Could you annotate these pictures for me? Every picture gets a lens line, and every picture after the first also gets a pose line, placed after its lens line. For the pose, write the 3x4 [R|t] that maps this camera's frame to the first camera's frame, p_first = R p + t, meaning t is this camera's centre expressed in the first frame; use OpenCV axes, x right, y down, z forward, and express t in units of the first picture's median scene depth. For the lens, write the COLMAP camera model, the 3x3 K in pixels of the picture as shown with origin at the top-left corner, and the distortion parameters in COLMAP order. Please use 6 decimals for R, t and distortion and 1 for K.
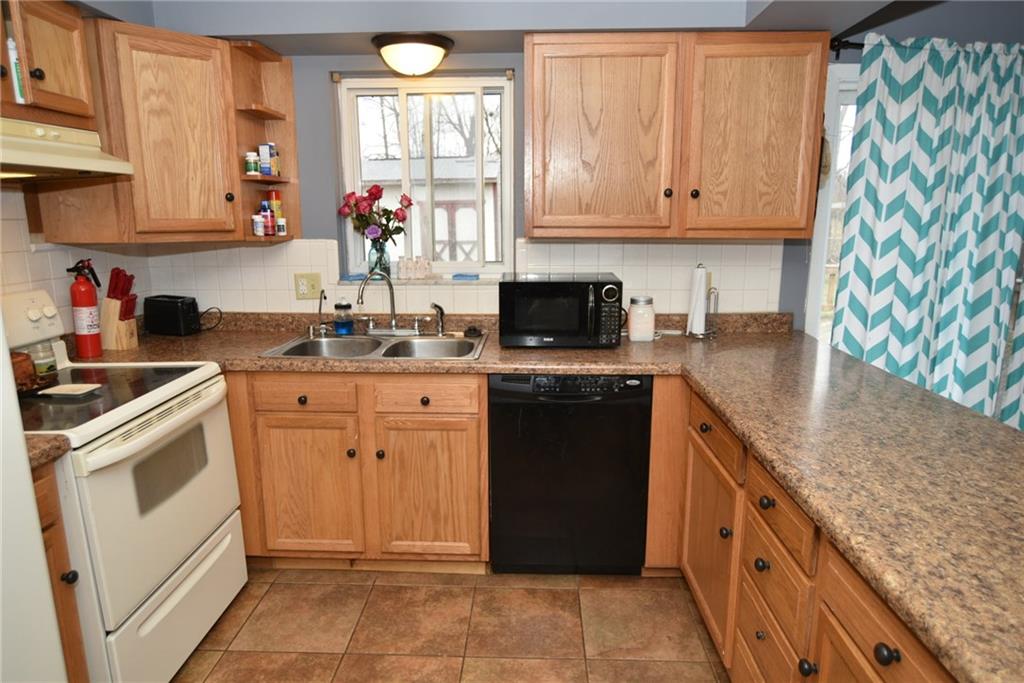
lens RADIAL K [[647.8, 0, 504.1], [0, 647.8, 342.0], [0, 0, 1]] dist [-0.020082, 0.016144]
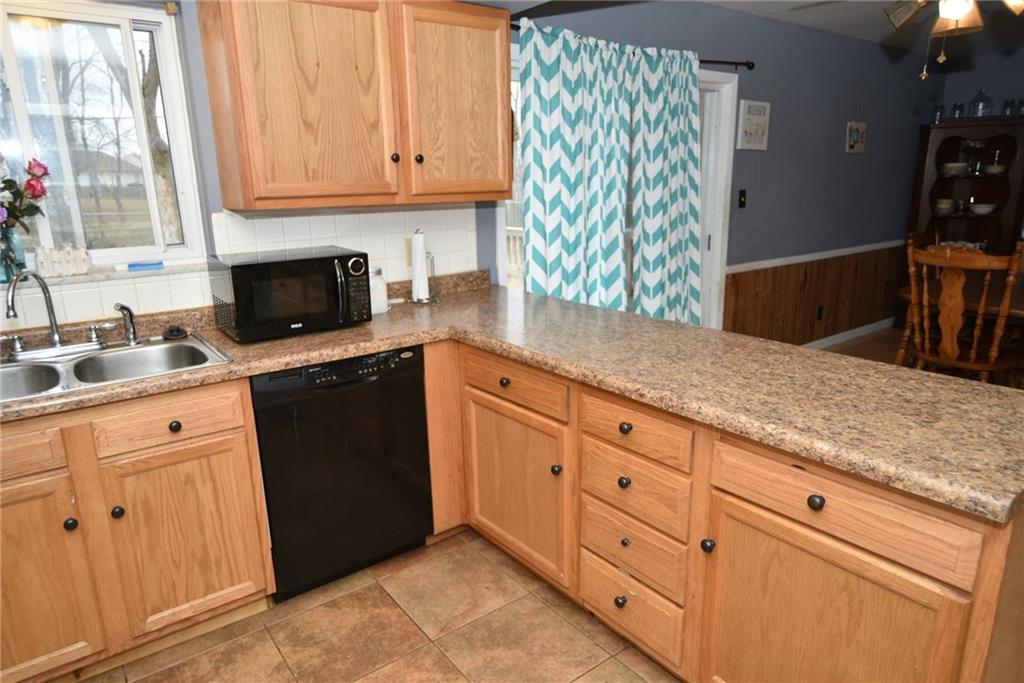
lens RADIAL K [[647.8, 0, 509.8], [0, 647.8, 343.6], [0, 0, 1]] dist [-0.020082, 0.016144]
pose [[0.768679, -0.169587, 0.616744, -0.261274], [0.142303, 0.985388, 0.093594, -0.021418], [-0.623604, 0.015821, 0.781580, 0.135921]]
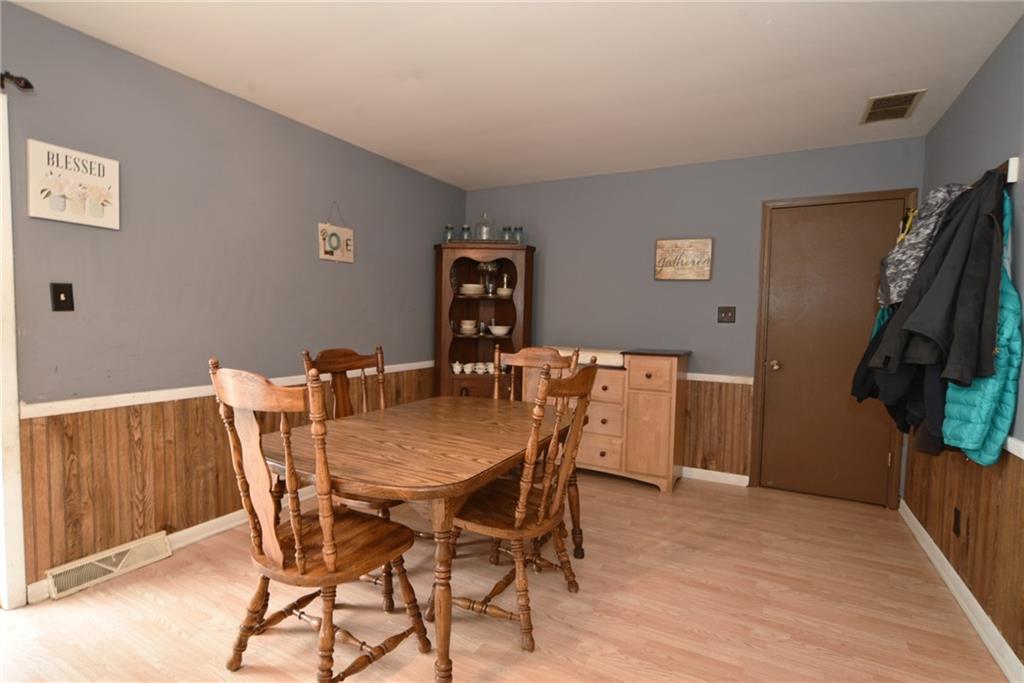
lens RADIAL K [[501.4, 0, 513.7], [0, 501.4, 346.2], [0, 0, 1]] dist [-0.013996, 0.007995]
pose [[0.432303, -0.042257, 0.900738, 0.923049], [0.158203, 0.986962, -0.029626, 0.075596], [-0.887742, 0.155307, 0.433351, 0.061425]]
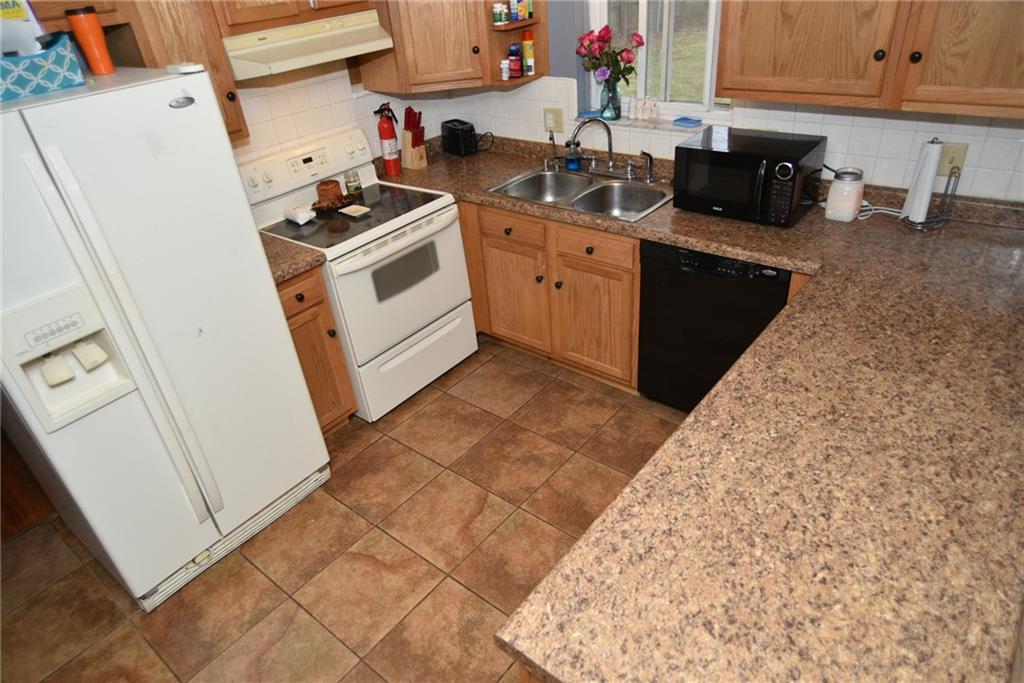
lens RADIAL K [[647.8, 0, 499.9], [0, 647.8, 341.6], [0, 0, 1]] dist [-0.020082, 0.016144]
pose [[0.790421, 0.261566, -0.553912, 0.420451], [-0.035357, 0.922224, 0.385035, -0.192302], [0.611543, -0.284755, 0.738194, -0.007581]]
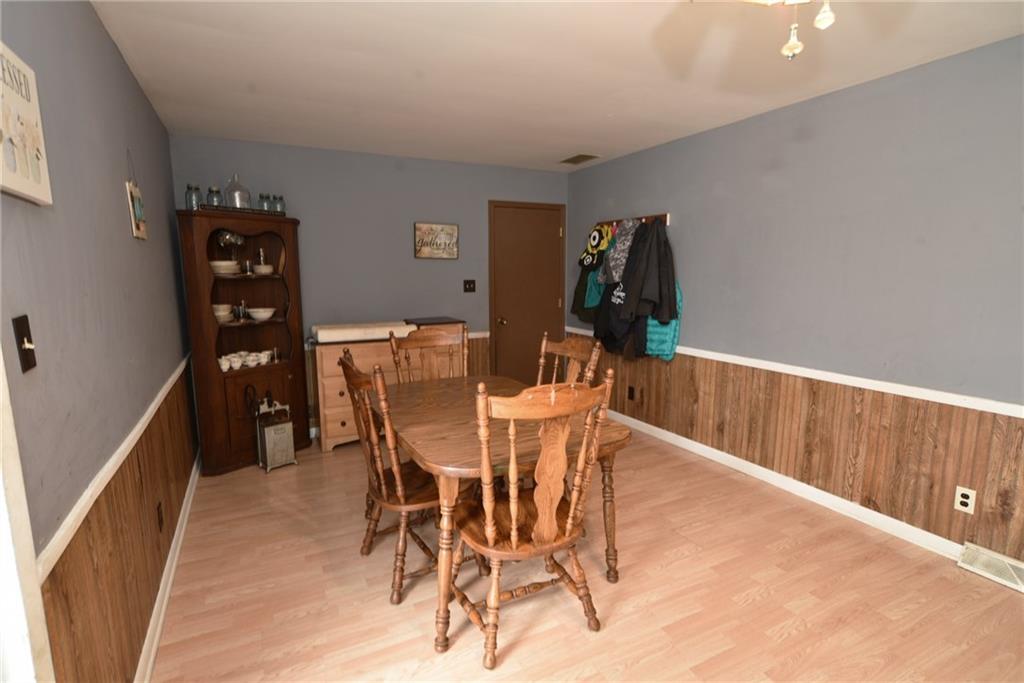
lens RADIAL K [[501.4, 0, 506.8], [0, 501.4, 351.2], [0, 0, 1]] dist [-0.013996, 0.007995]
pose [[-0.494375, -0.134658, 0.858755, 0.779589], [0.177093, 0.951605, 0.251168, -0.182059], [-0.851018, 0.276251, -0.446603, 0.937627]]
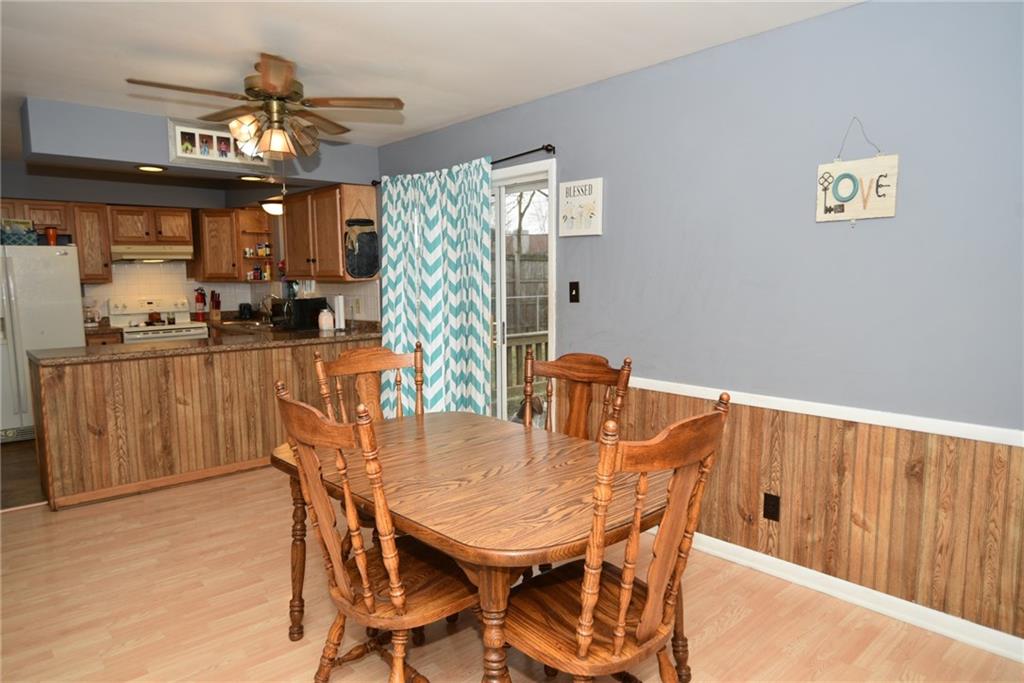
lens RADIAL K [[647.8, 0, 503.2], [0, 647.8, 341.9], [0, 0, 1]] dist [-0.020082, 0.016144]
pose [[0.697109, 0.069370, -0.713602, 2.315752], [-0.131666, 0.990767, -0.032310, 0.028964], [0.704772, 0.116481, 0.699806, -0.045518]]
